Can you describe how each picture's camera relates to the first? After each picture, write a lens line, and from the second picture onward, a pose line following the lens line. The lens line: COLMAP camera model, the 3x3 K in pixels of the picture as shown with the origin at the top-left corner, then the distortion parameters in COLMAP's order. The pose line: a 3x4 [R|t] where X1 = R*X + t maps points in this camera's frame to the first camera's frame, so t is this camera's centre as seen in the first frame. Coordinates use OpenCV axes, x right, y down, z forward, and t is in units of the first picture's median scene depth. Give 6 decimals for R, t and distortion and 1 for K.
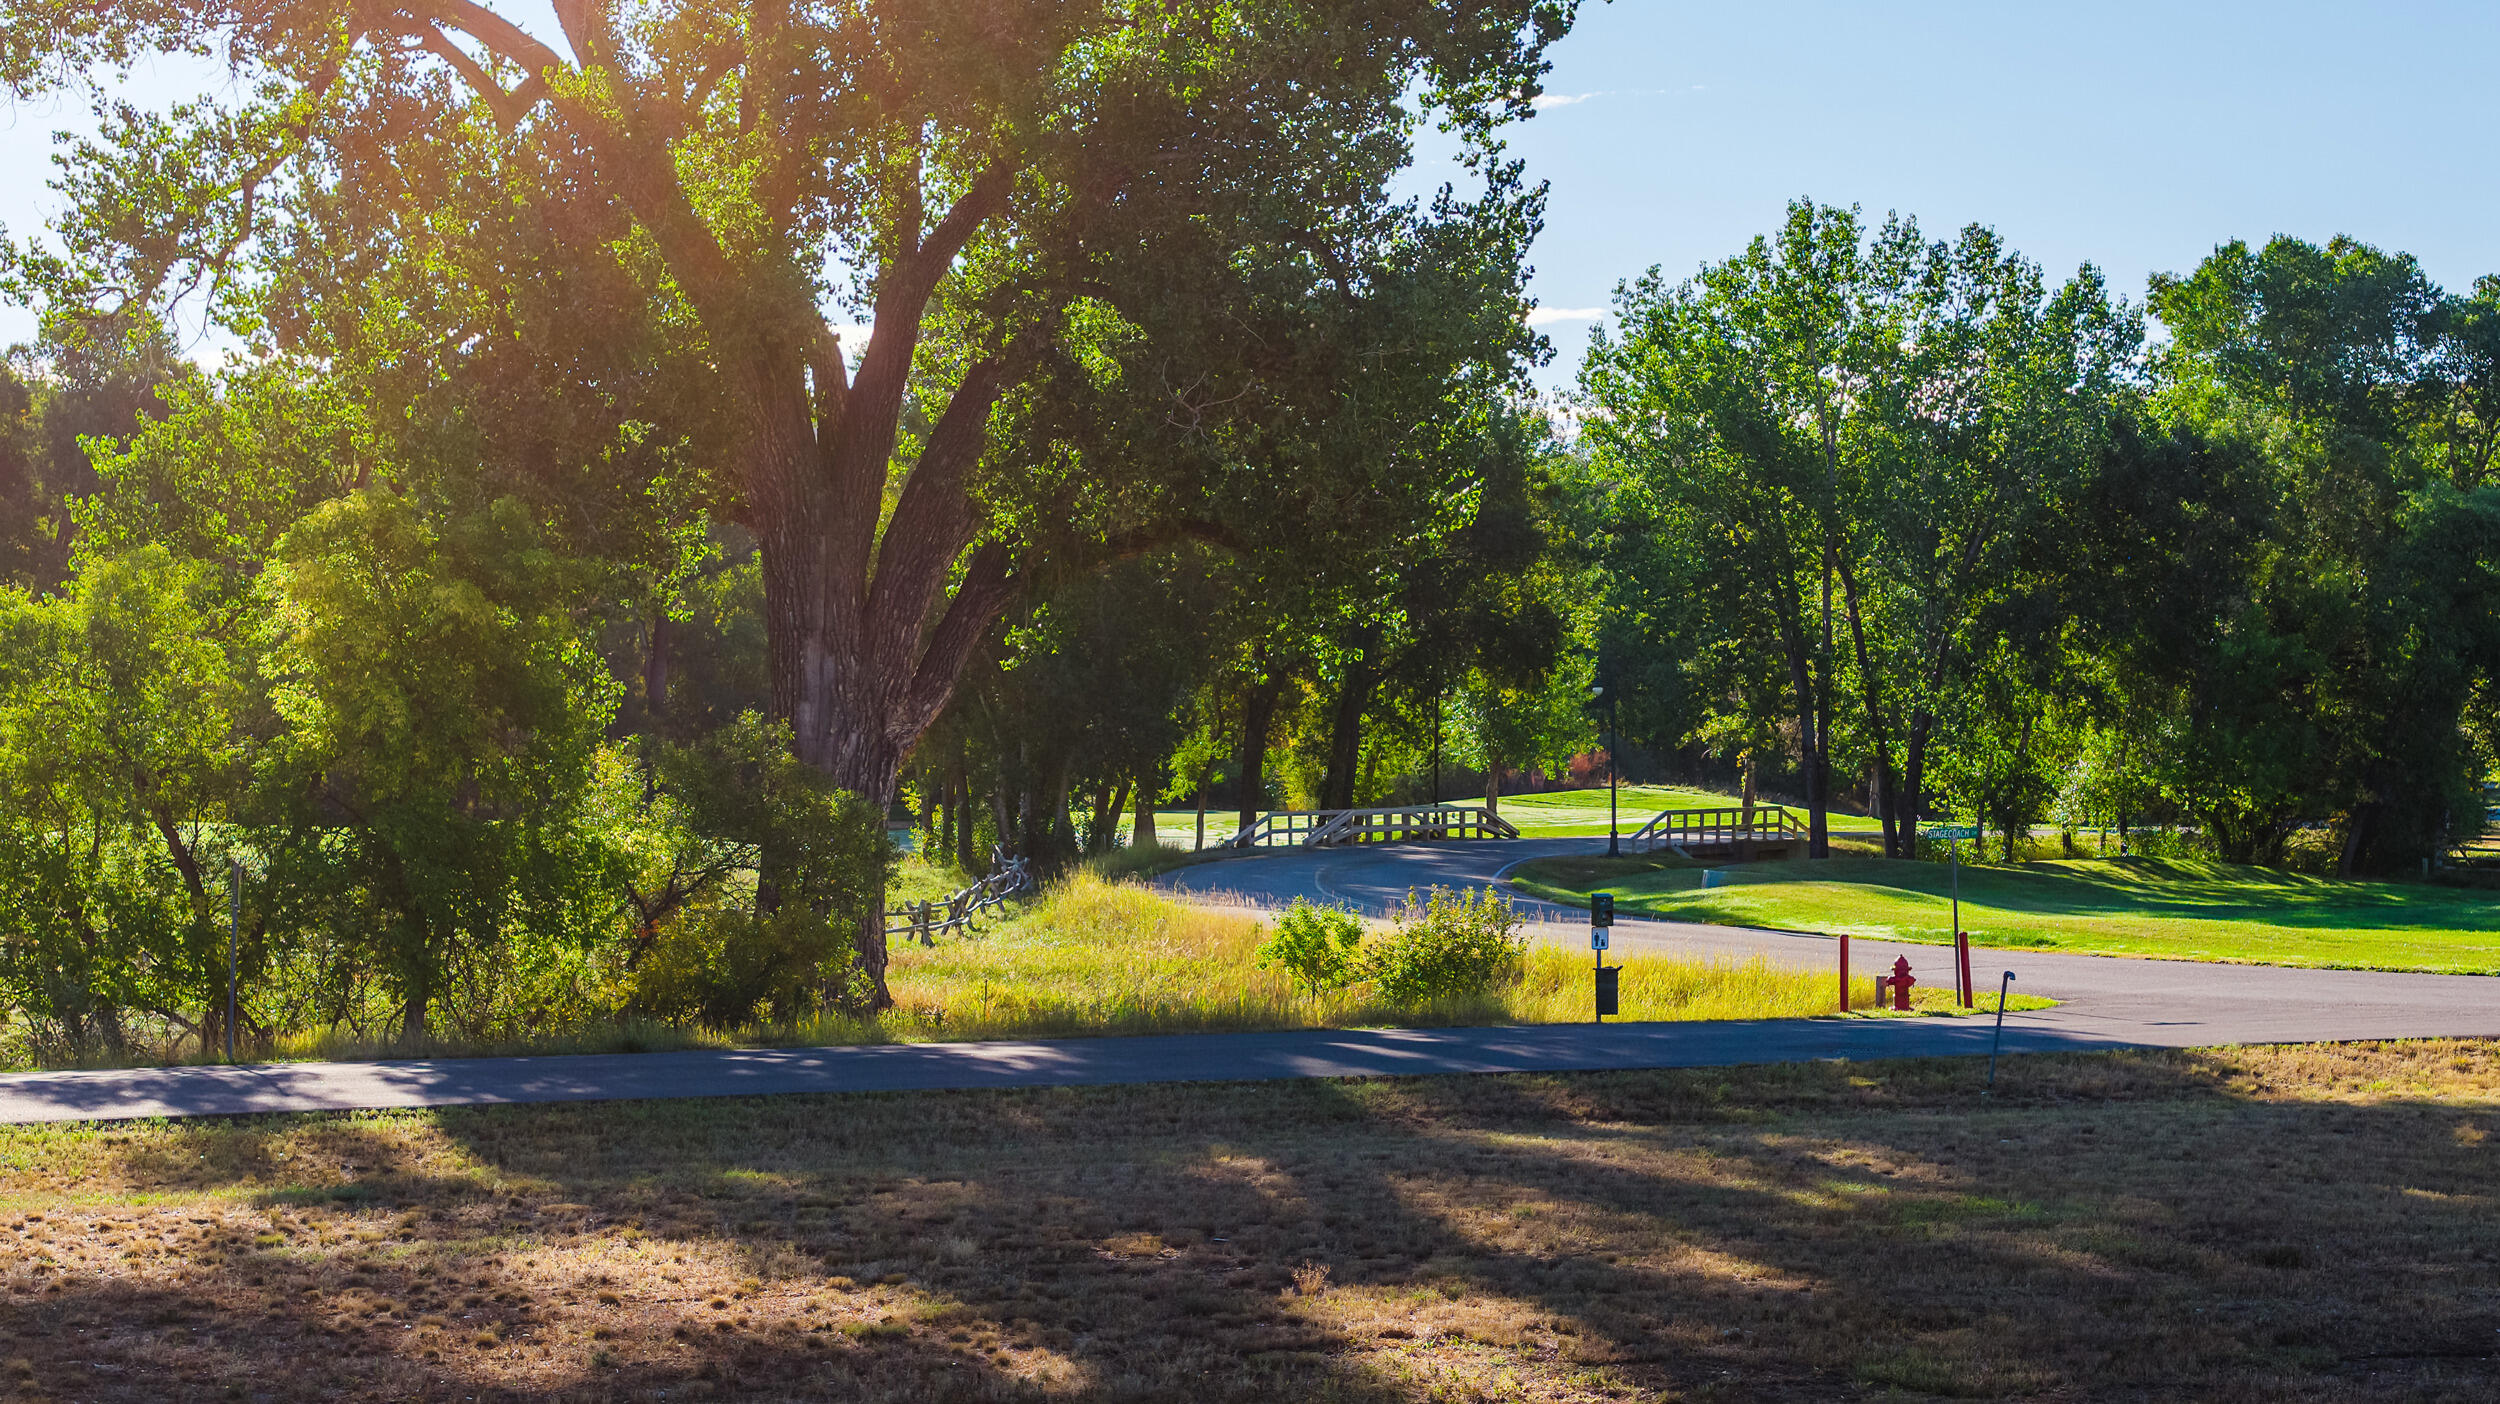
lens RADIAL K [[4925.8, 0, 1251.0], [0, 4925.8, 700.4], [0, 0, 1]] dist [0.007254, 0.000000]
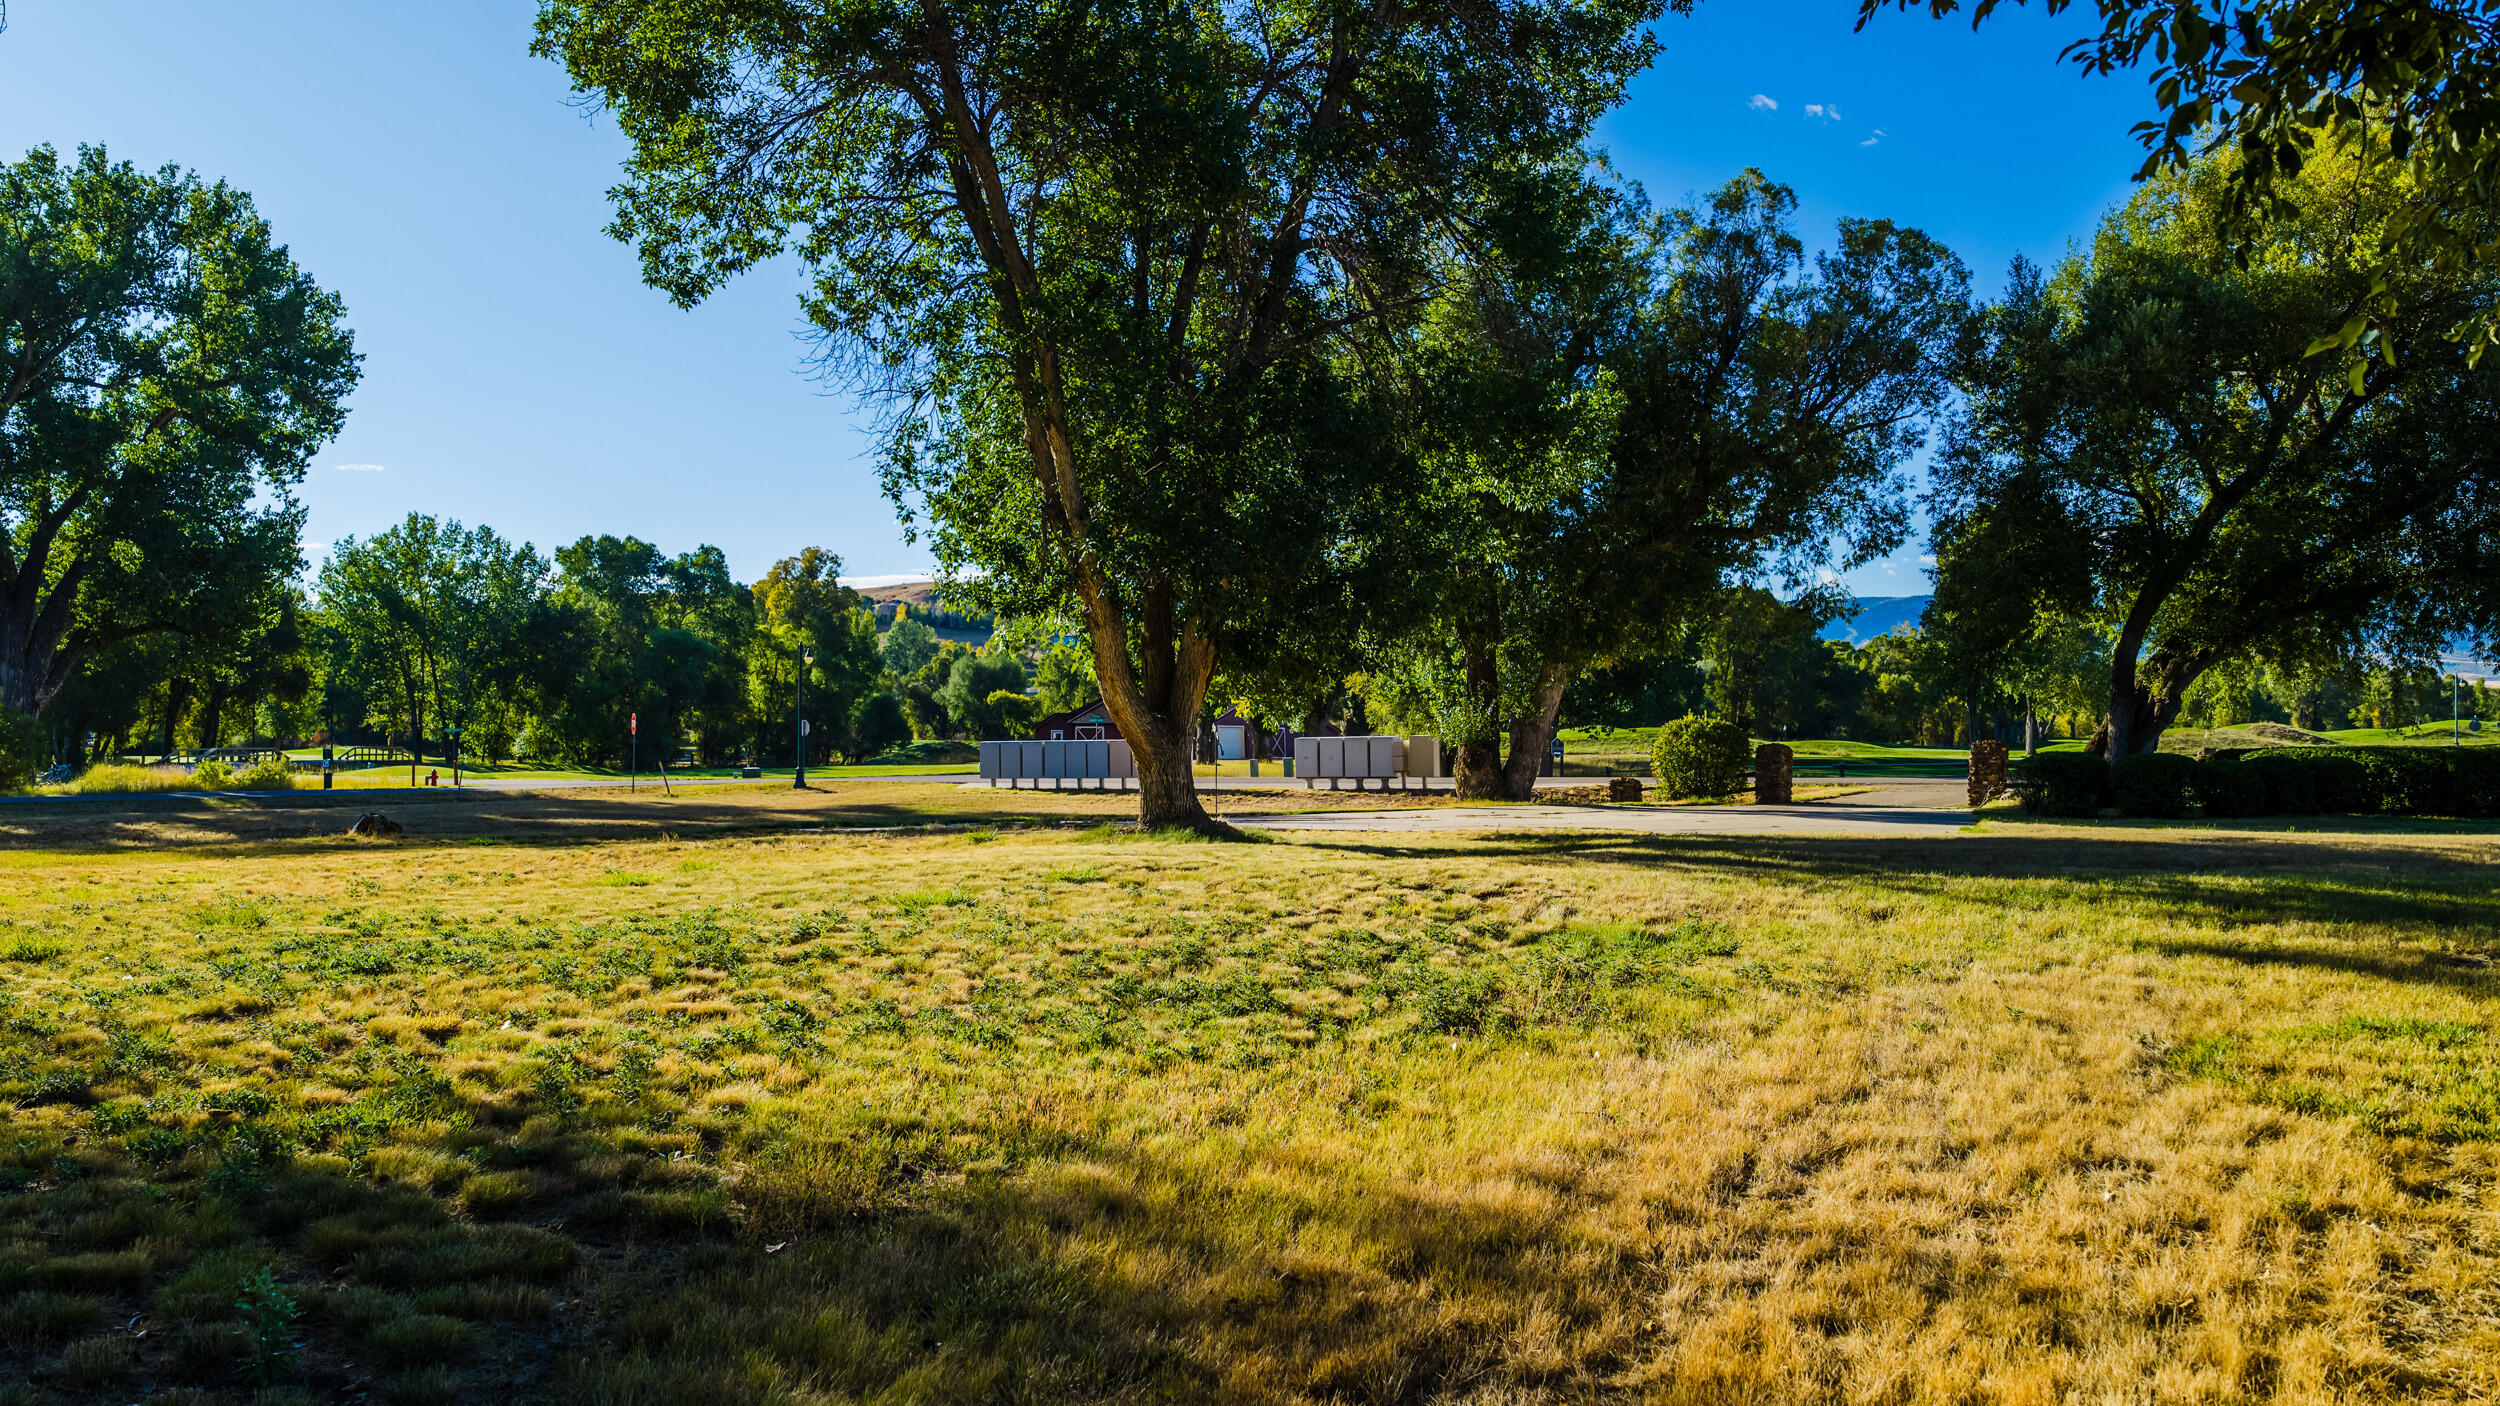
lens RADIAL K [[2051.5, 0, 1251.5], [0, 2051.5, 693.6], [0, 0, 1]] dist [-0.002552, -0.003777]
pose [[0.880021, 0.012442, 0.474772, -0.011219], [-0.004544, 0.999832, -0.017780, 0.011211], [-0.474914, 0.013490, 0.879929, -0.157911]]
